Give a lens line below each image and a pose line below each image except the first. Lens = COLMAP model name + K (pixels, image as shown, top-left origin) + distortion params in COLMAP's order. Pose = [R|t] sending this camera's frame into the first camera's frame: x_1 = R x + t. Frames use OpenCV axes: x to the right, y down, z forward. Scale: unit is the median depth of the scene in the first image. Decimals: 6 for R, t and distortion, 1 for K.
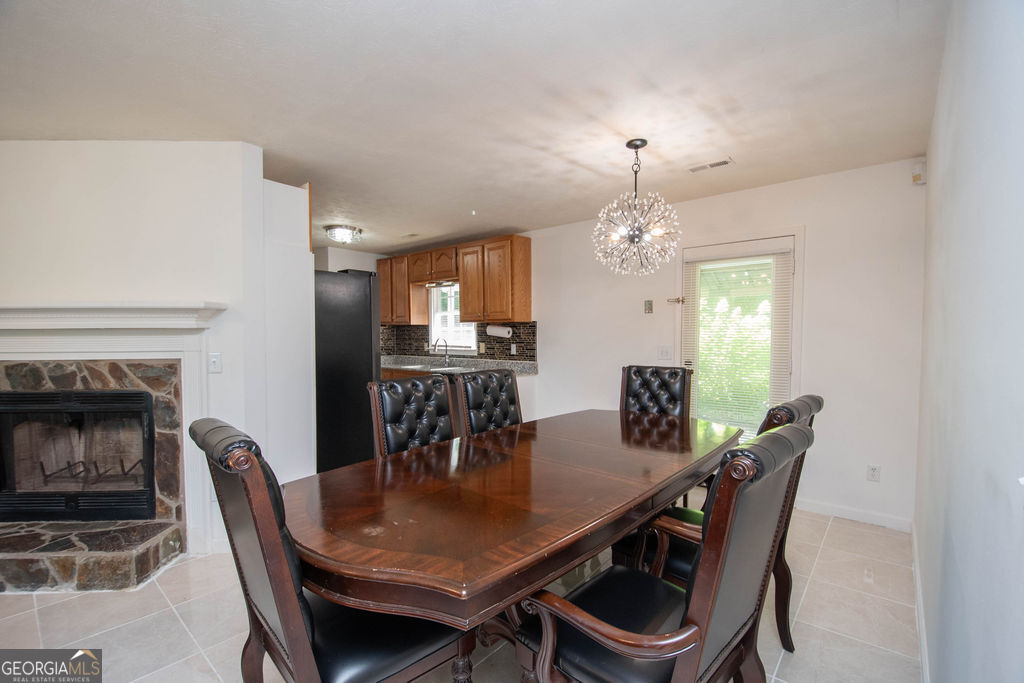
lens RADIAL K [[448.7, 0, 508.8], [0, 448.7, 353.9], [0, 0, 1]] dist [-0.000872, -0.011395]
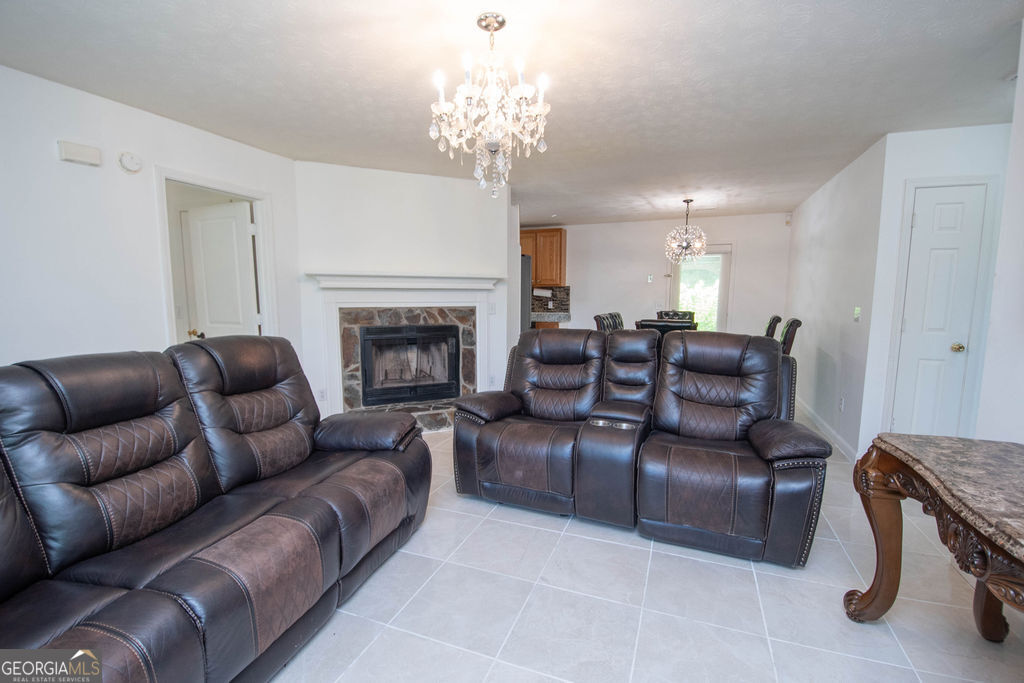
lens RADIAL K [[448.7, 0, 508.8], [0, 448.7, 353.9], [0, 0, 1]] dist [-0.000872, -0.011395]
pose [[0.948200, -0.035454, 0.315689, -1.169499], [0.009681, 0.996516, 0.082838, 0.052967], [-0.317526, -0.075491, 0.945240, -0.735667]]
